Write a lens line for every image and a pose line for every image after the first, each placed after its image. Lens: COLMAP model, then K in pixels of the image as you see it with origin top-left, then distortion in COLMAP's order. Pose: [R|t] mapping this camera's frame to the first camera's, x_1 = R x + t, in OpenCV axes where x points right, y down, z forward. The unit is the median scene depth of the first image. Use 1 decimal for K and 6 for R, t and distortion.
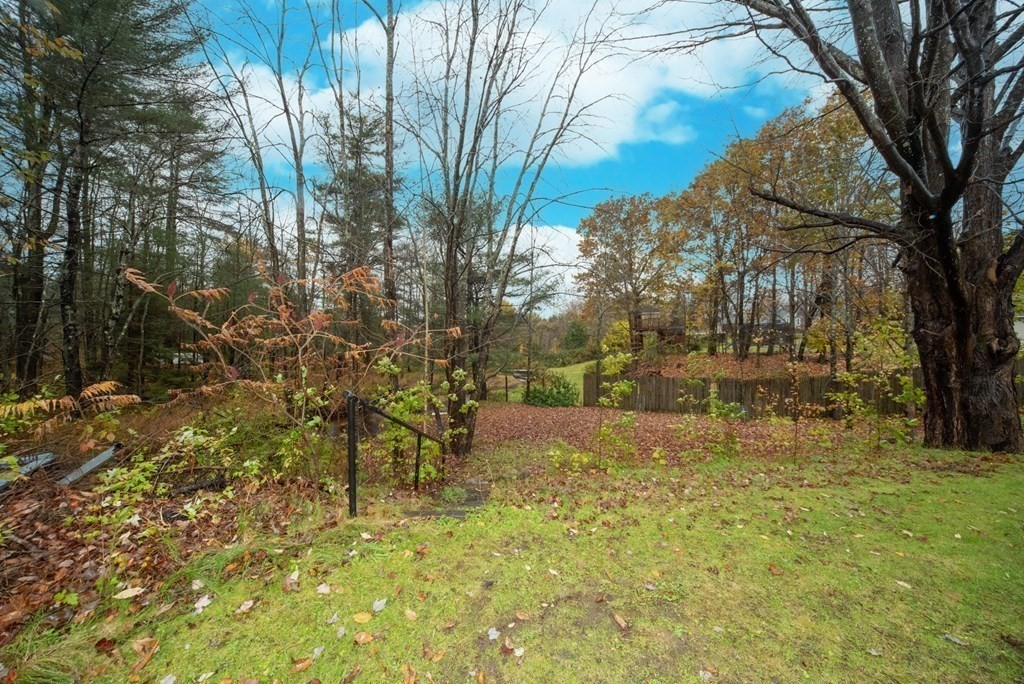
lens RADIAL K [[367.6, 0, 511.5], [0, 367.6, 347.6], [0, 0, 1]] dist [-0.004855, -0.000018]
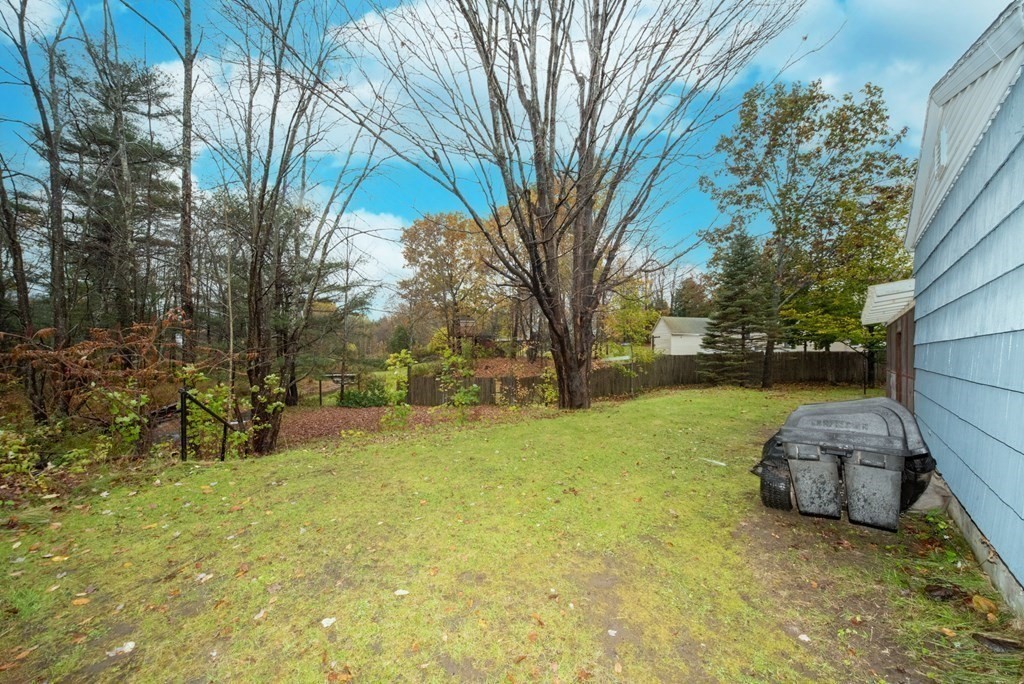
lens RADIAL K [[374.6, 0, 514.6], [0, 374.6, 347.9], [0, 0, 1]] dist [-0.002695, -0.000644]
pose [[0.903587, 0.002456, 0.428397, 0.029639], [-0.000545, 0.999989, -0.004582, -0.010181], [-0.428403, 0.003907, 0.903579, -0.173023]]
